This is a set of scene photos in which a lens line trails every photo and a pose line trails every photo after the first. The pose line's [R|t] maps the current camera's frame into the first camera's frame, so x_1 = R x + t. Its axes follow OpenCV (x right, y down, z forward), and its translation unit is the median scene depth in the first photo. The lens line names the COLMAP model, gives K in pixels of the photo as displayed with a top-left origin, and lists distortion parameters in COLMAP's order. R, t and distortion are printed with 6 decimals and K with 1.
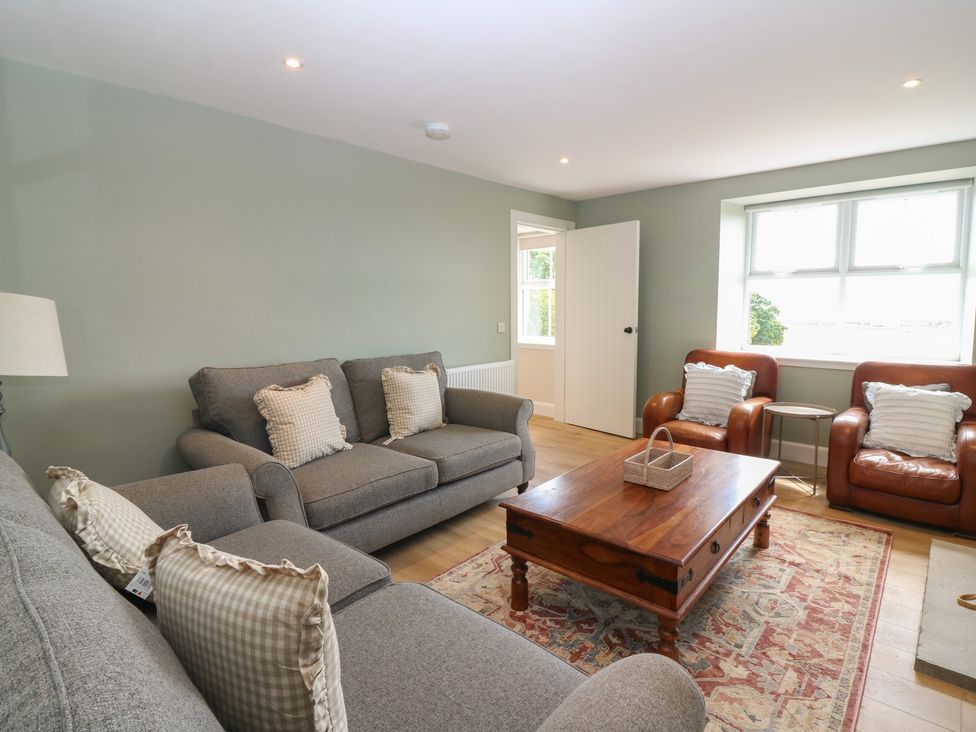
lens RADIAL K [[520.2, 0, 486.1], [0, 520.2, 366.4], [0, 0, 1]] dist [0.000105, -0.009538]
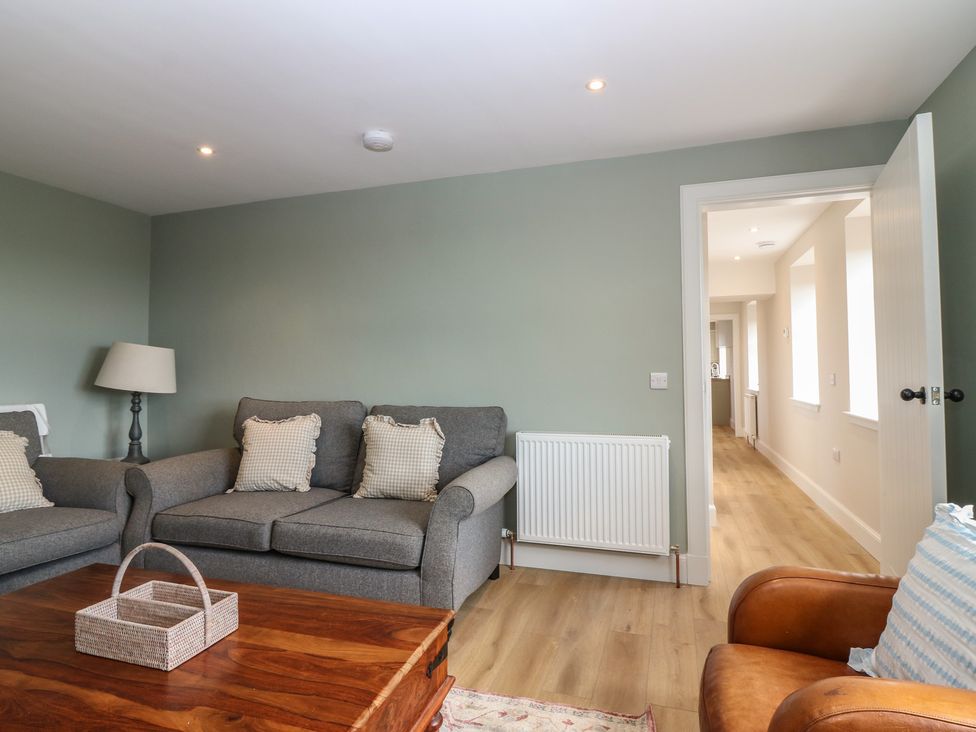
lens RADIAL K [[520.2, 0, 487.1], [0, 520.2, 362.4], [0, 0, 1]] dist [0.000105, -0.009538]
pose [[0.415775, -0.019058, -0.909268, 0.724591], [-0.104980, 0.992092, -0.068797, -0.049114], [0.903388, 0.124059, 0.410486, 0.810323]]
